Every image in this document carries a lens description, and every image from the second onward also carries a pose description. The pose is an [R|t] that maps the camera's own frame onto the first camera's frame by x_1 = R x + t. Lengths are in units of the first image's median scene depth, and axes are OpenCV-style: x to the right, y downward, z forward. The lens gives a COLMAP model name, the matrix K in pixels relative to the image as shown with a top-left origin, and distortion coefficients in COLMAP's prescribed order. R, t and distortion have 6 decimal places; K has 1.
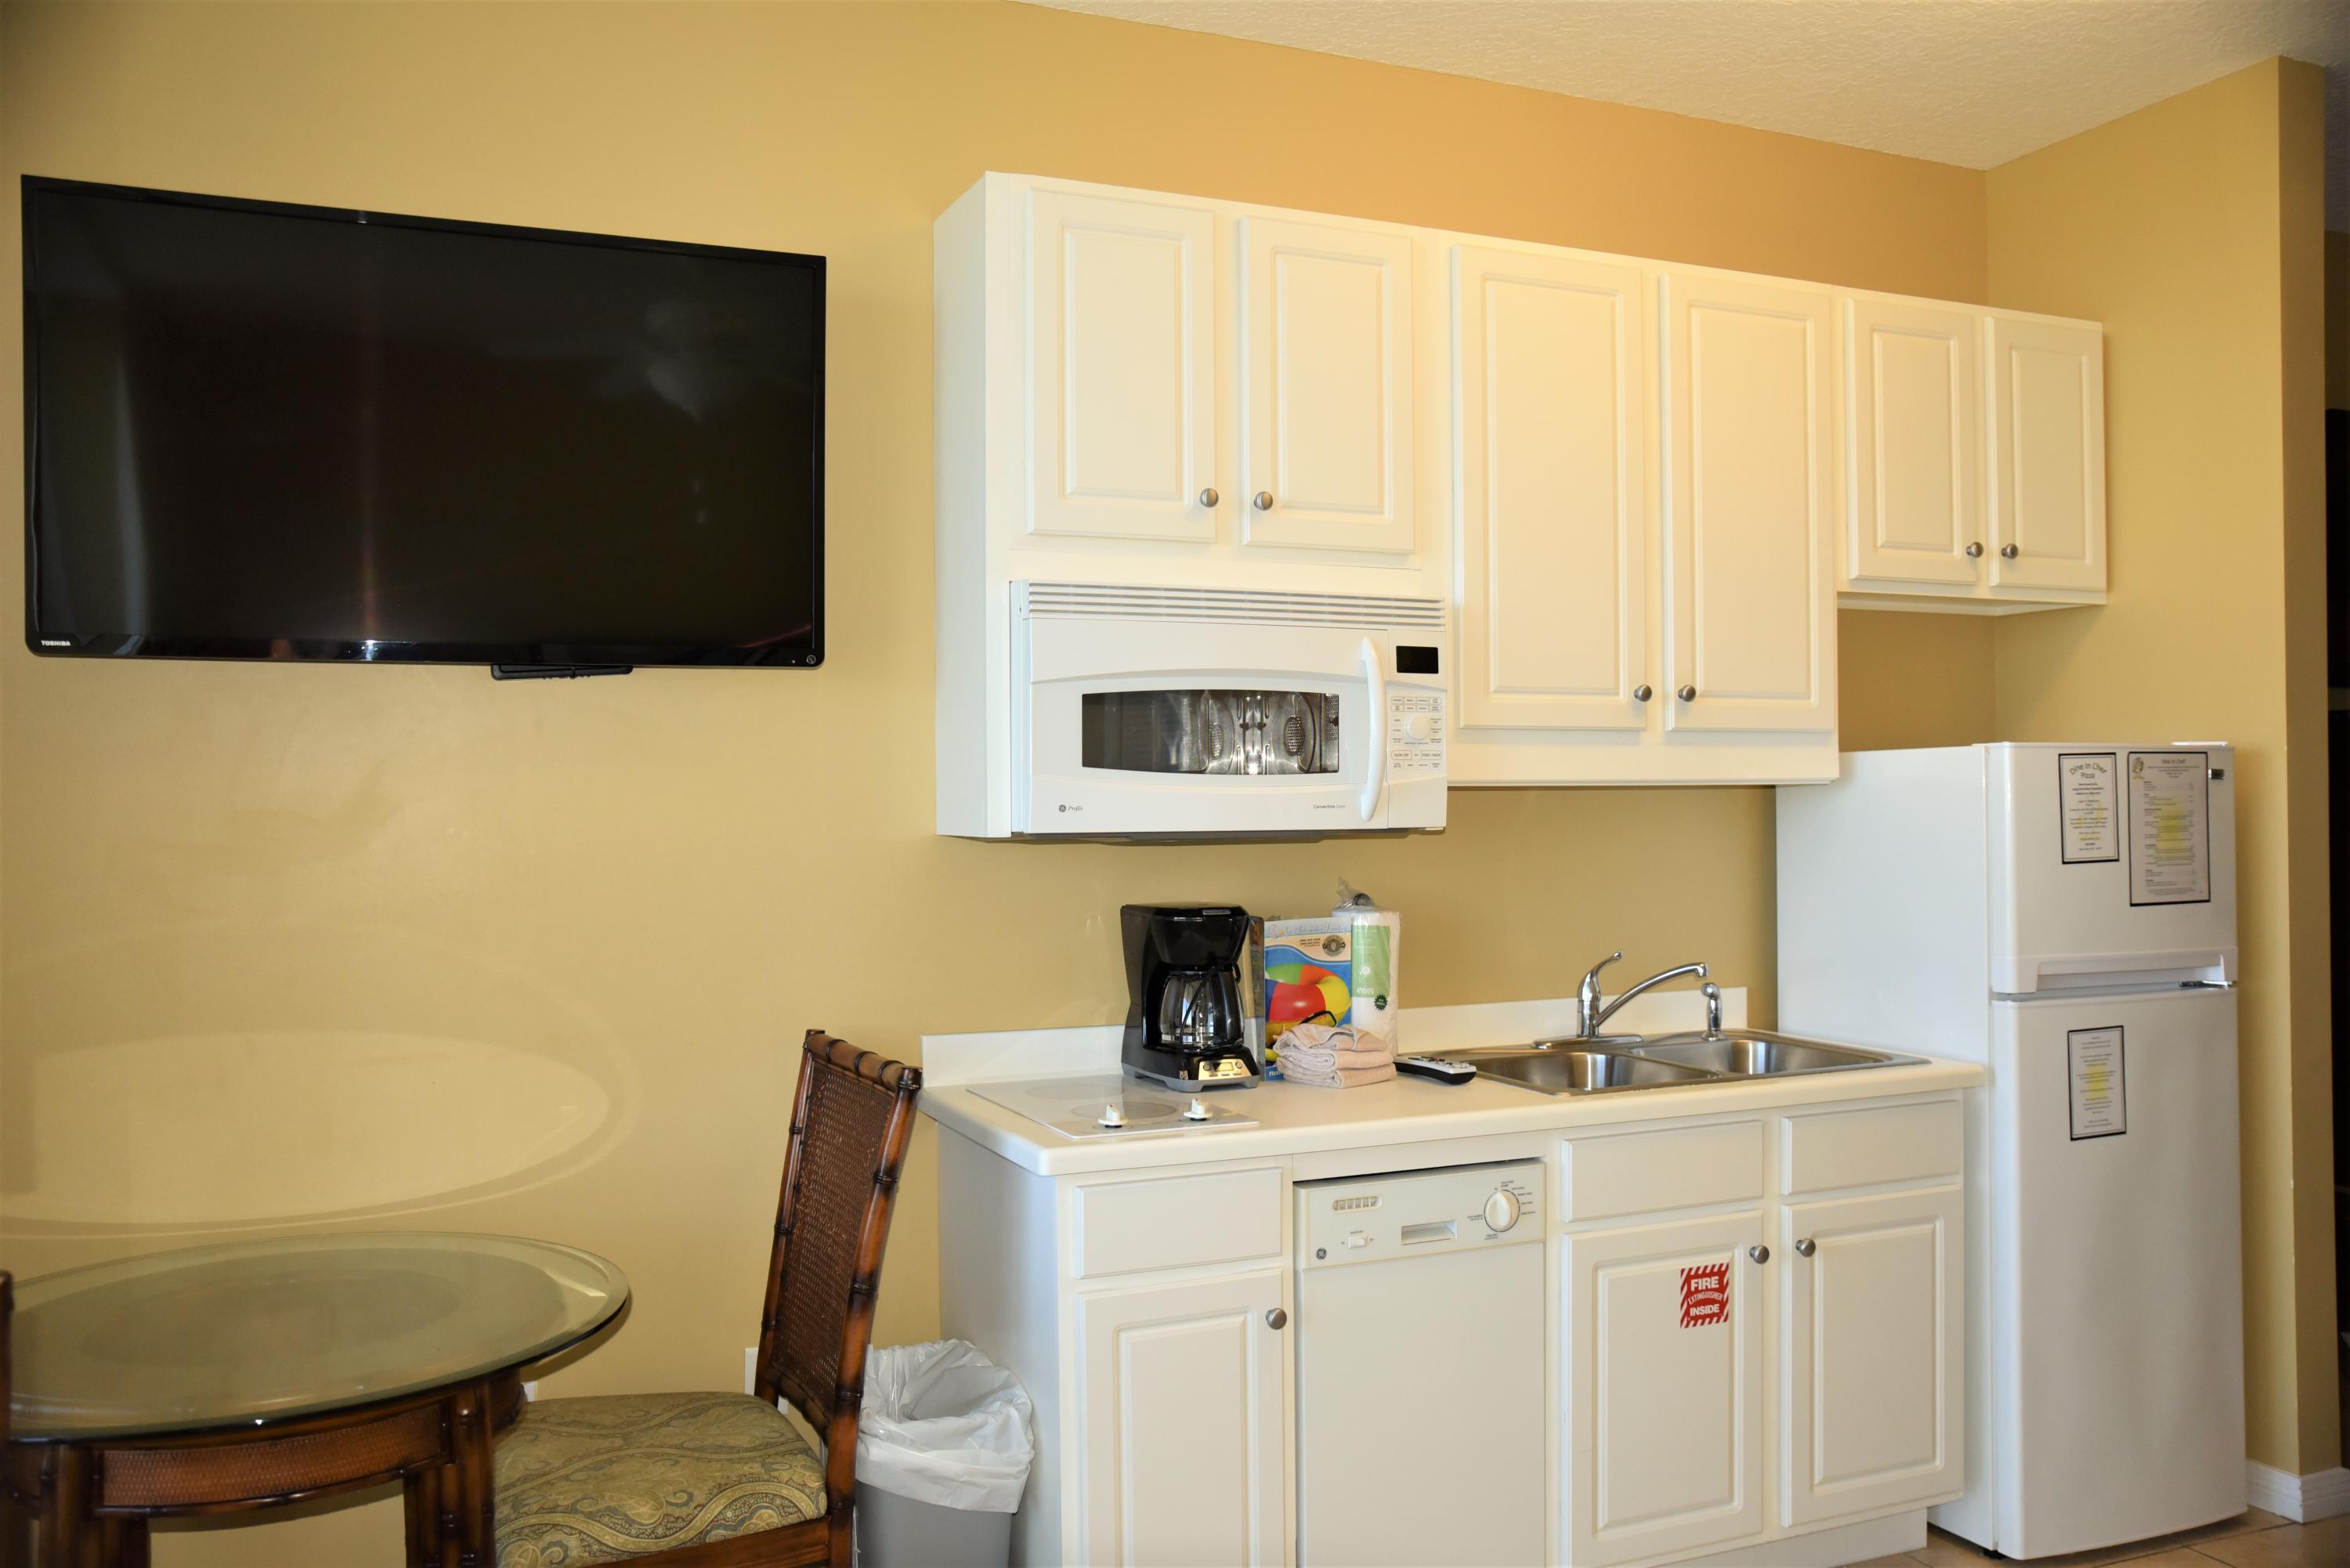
lens RADIAL K [[1951.6, 0, 1180.5], [0, 1951.6, 785.1], [0, 0, 1]] dist [-0.079386, 0.058345]
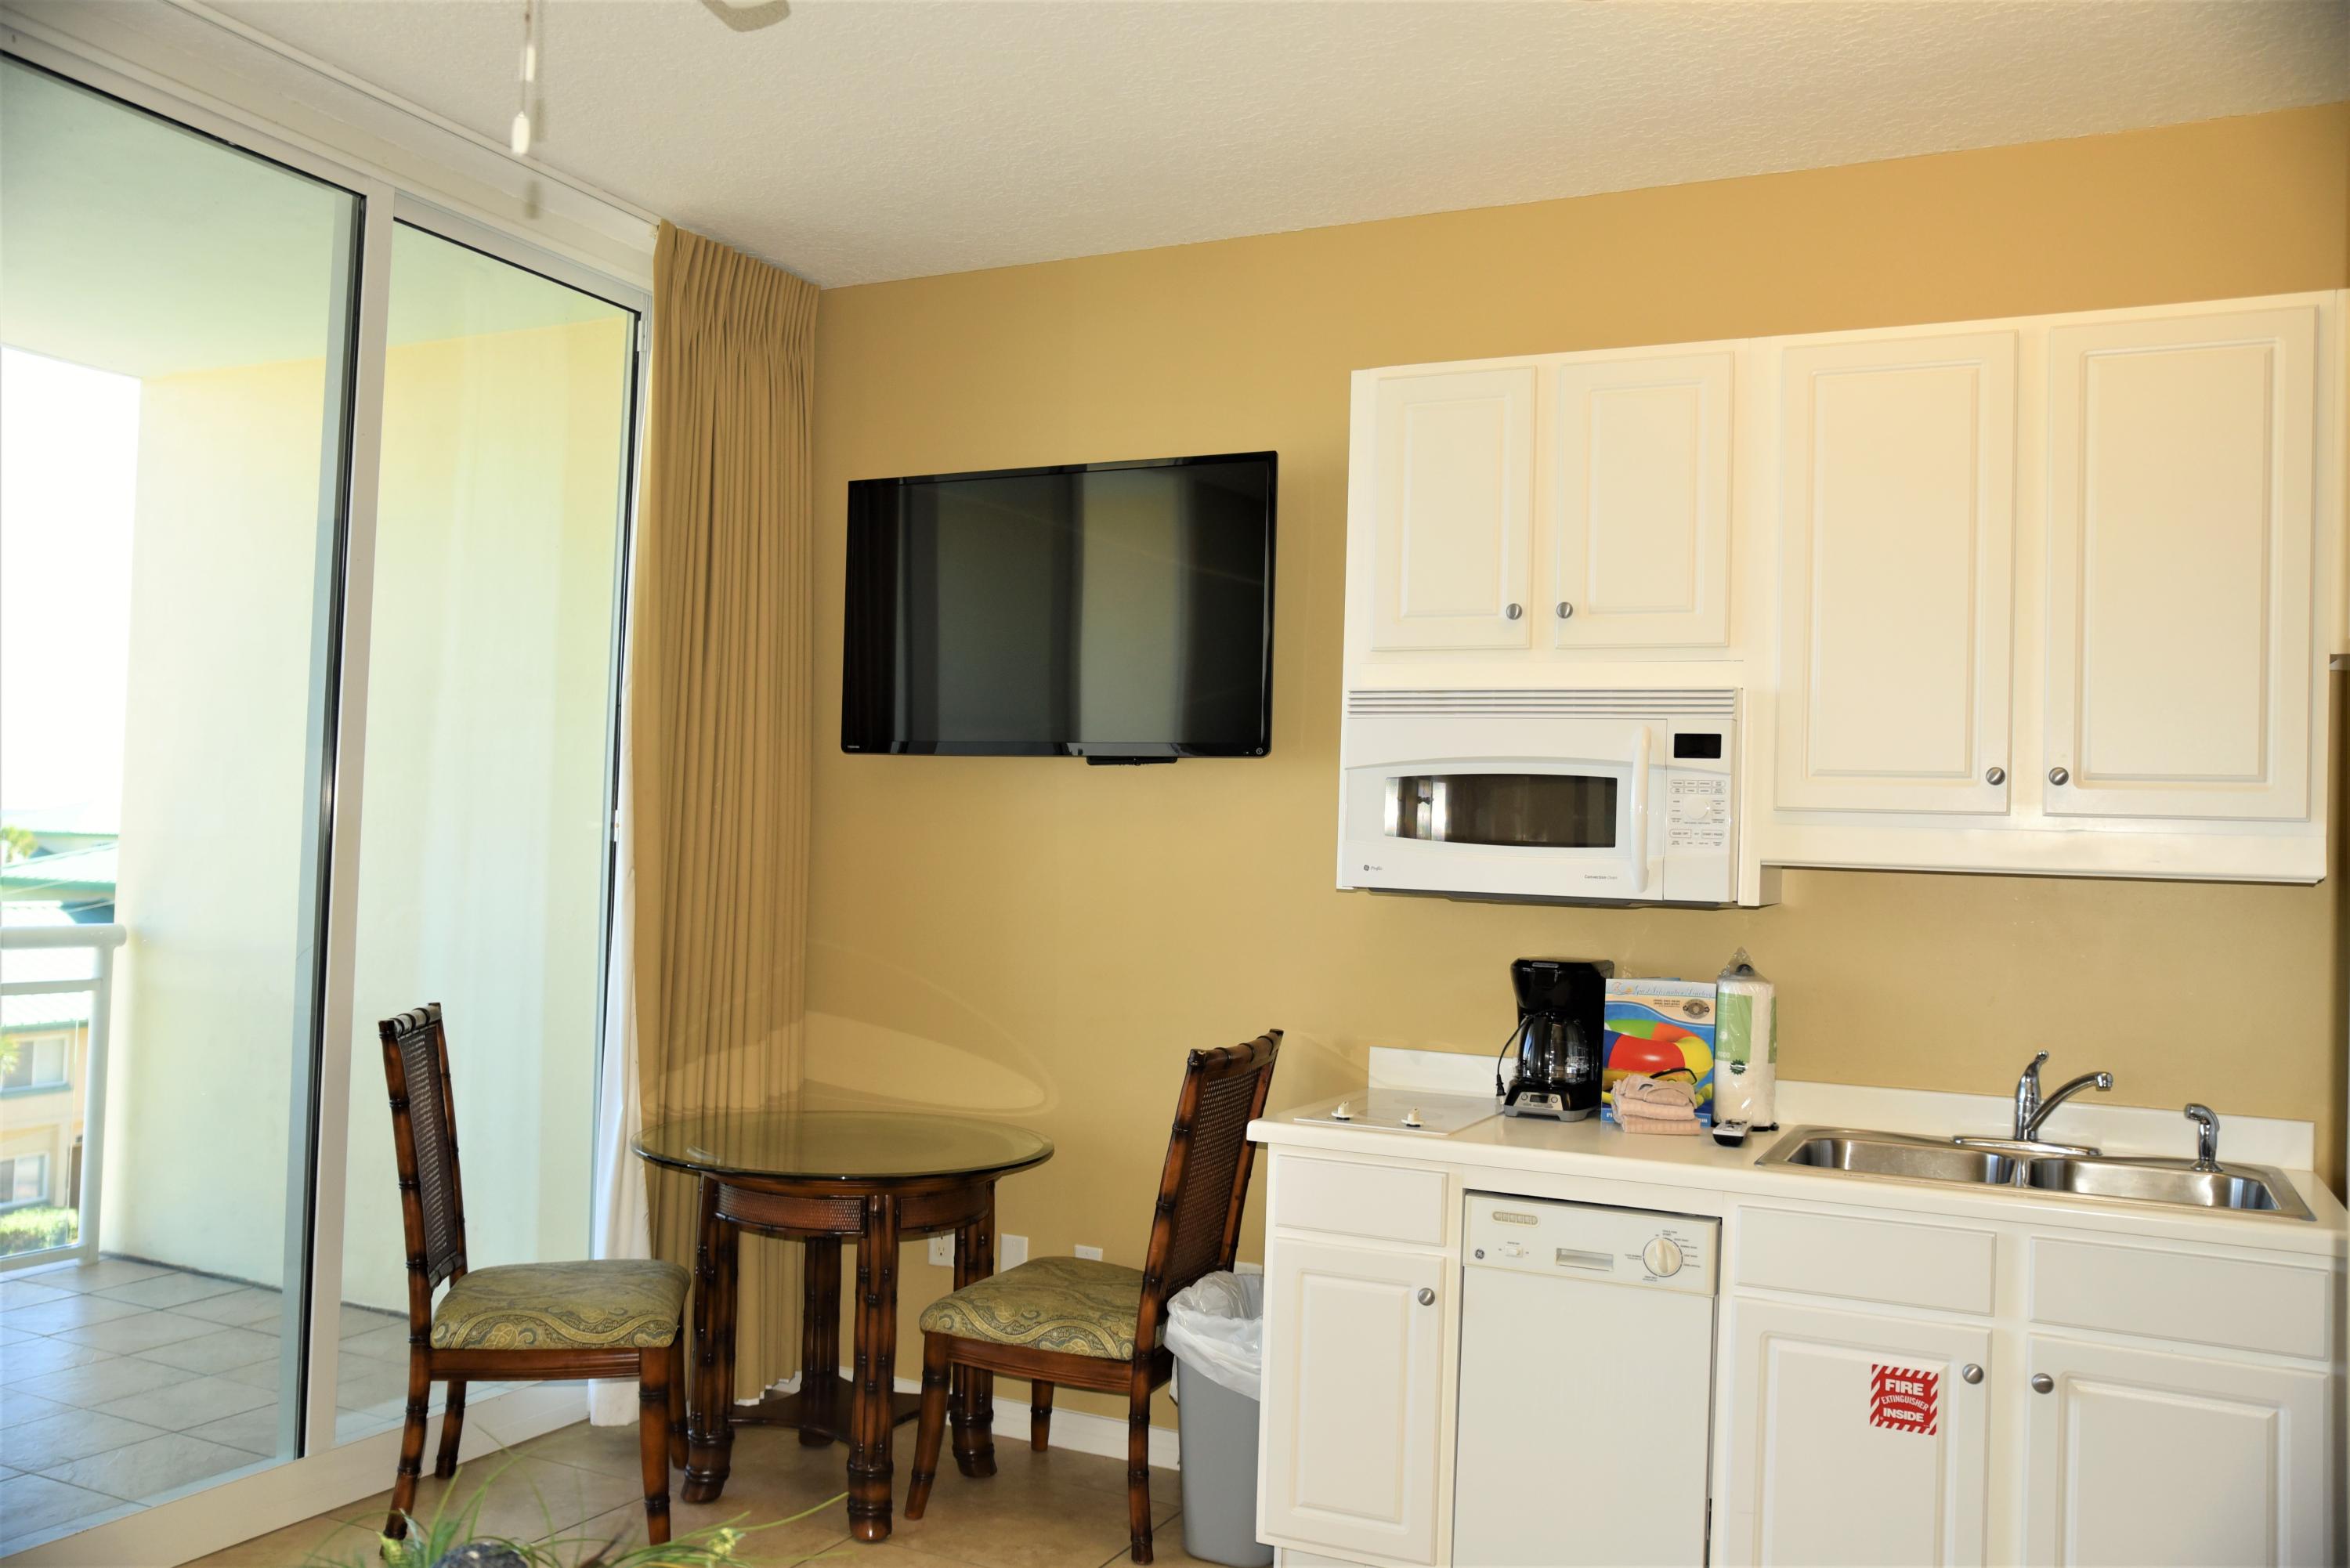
lens RADIAL K [[1951.6, 0, 1163.7], [0, 1951.6, 776.5], [0, 0, 1]] dist [-0.079386, 0.058345]
pose [[0.625059, 0.001424, -0.780576, 0.777044], [-0.036177, 0.998977, -0.027147, -0.007193], [0.779739, 0.045207, 0.624471, 0.097411]]
